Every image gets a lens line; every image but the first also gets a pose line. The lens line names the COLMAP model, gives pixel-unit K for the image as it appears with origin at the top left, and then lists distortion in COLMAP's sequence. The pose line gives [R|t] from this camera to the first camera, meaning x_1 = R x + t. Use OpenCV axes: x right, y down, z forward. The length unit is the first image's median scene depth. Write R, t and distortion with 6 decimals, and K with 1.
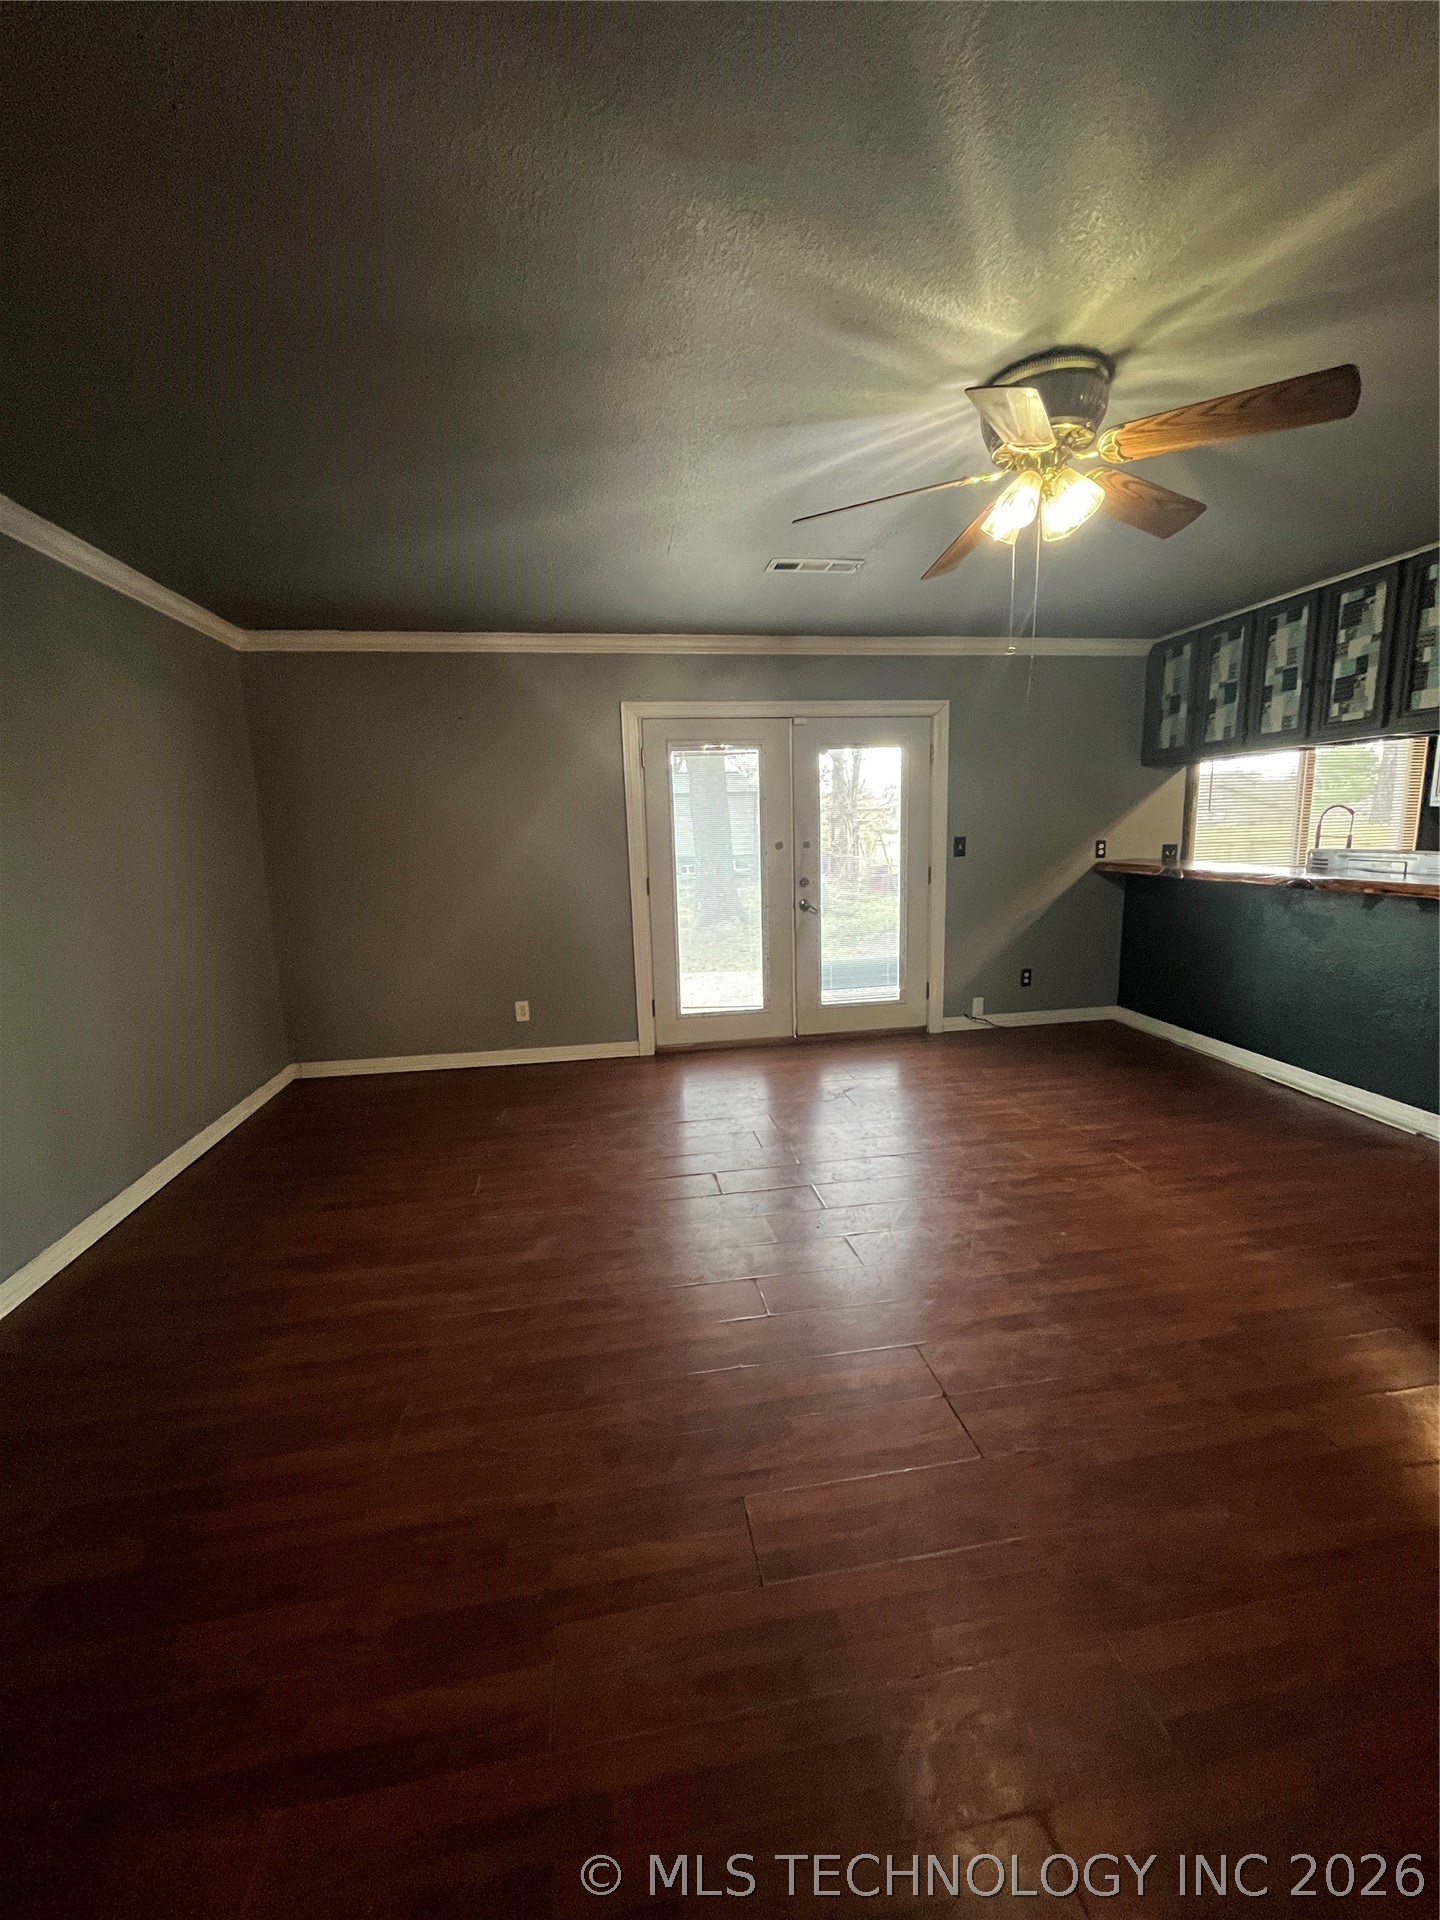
lens RADIAL K [[773.7, 0, 724.7], [0, 773.7, 962.0], [0, 0, 1]] dist [-0.000277, 0.000301]
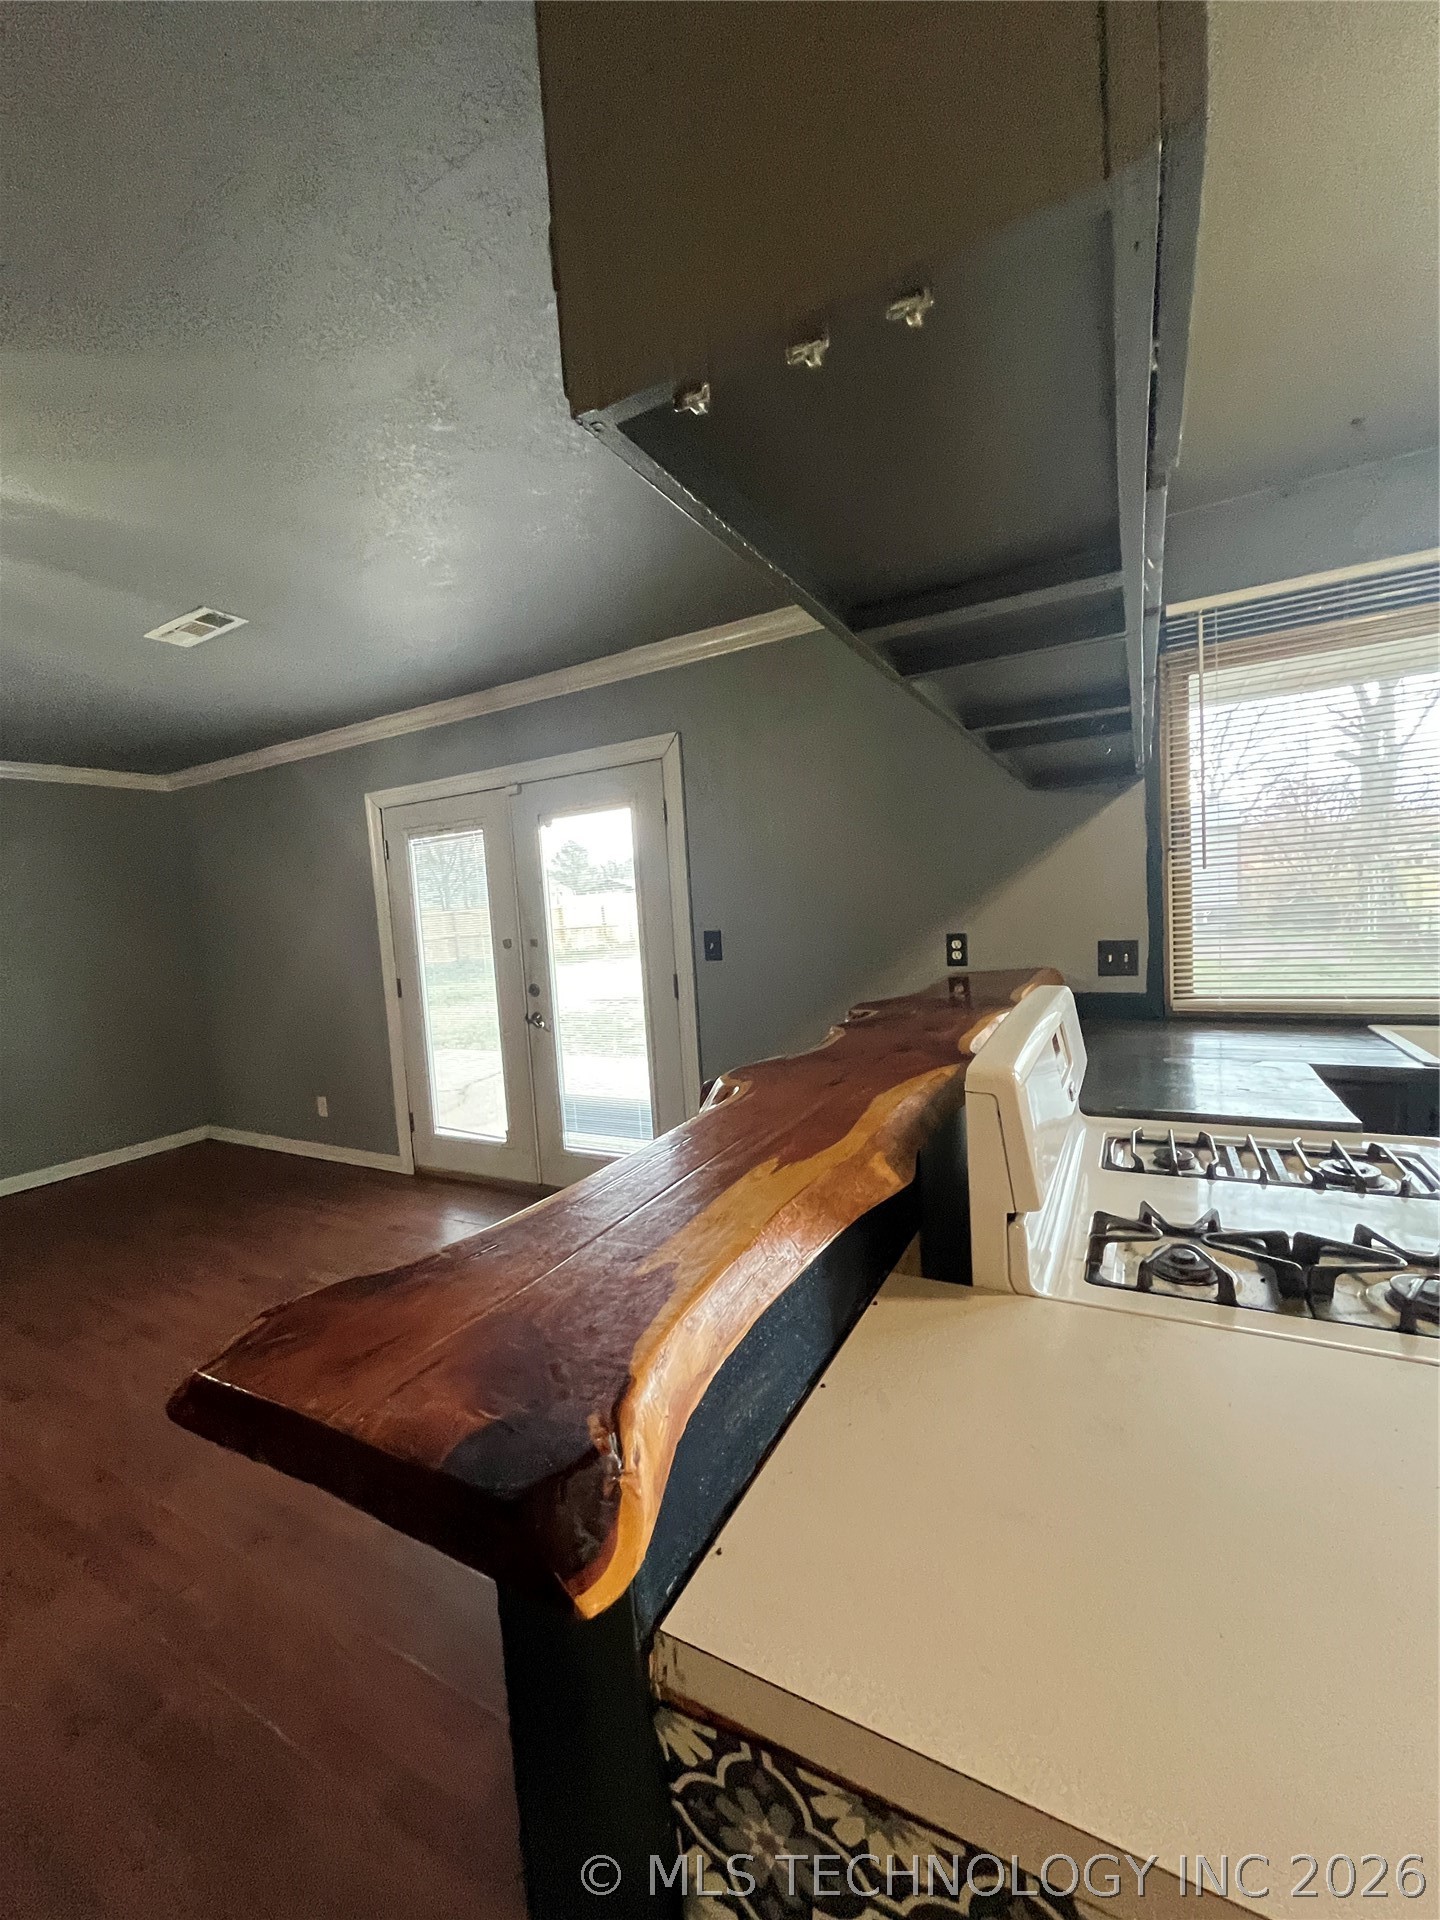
lens RADIAL K [[773.7, 0, 712.6], [0, 773.7, 963.0], [0, 0, 1]] dist [-0.000277, 0.000301]
pose [[0.781605, 0.024306, -0.623300, 0.736080], [-0.062791, 0.997231, -0.039851, -0.111266], [0.620606, 0.070286, 0.780967, 0.502198]]
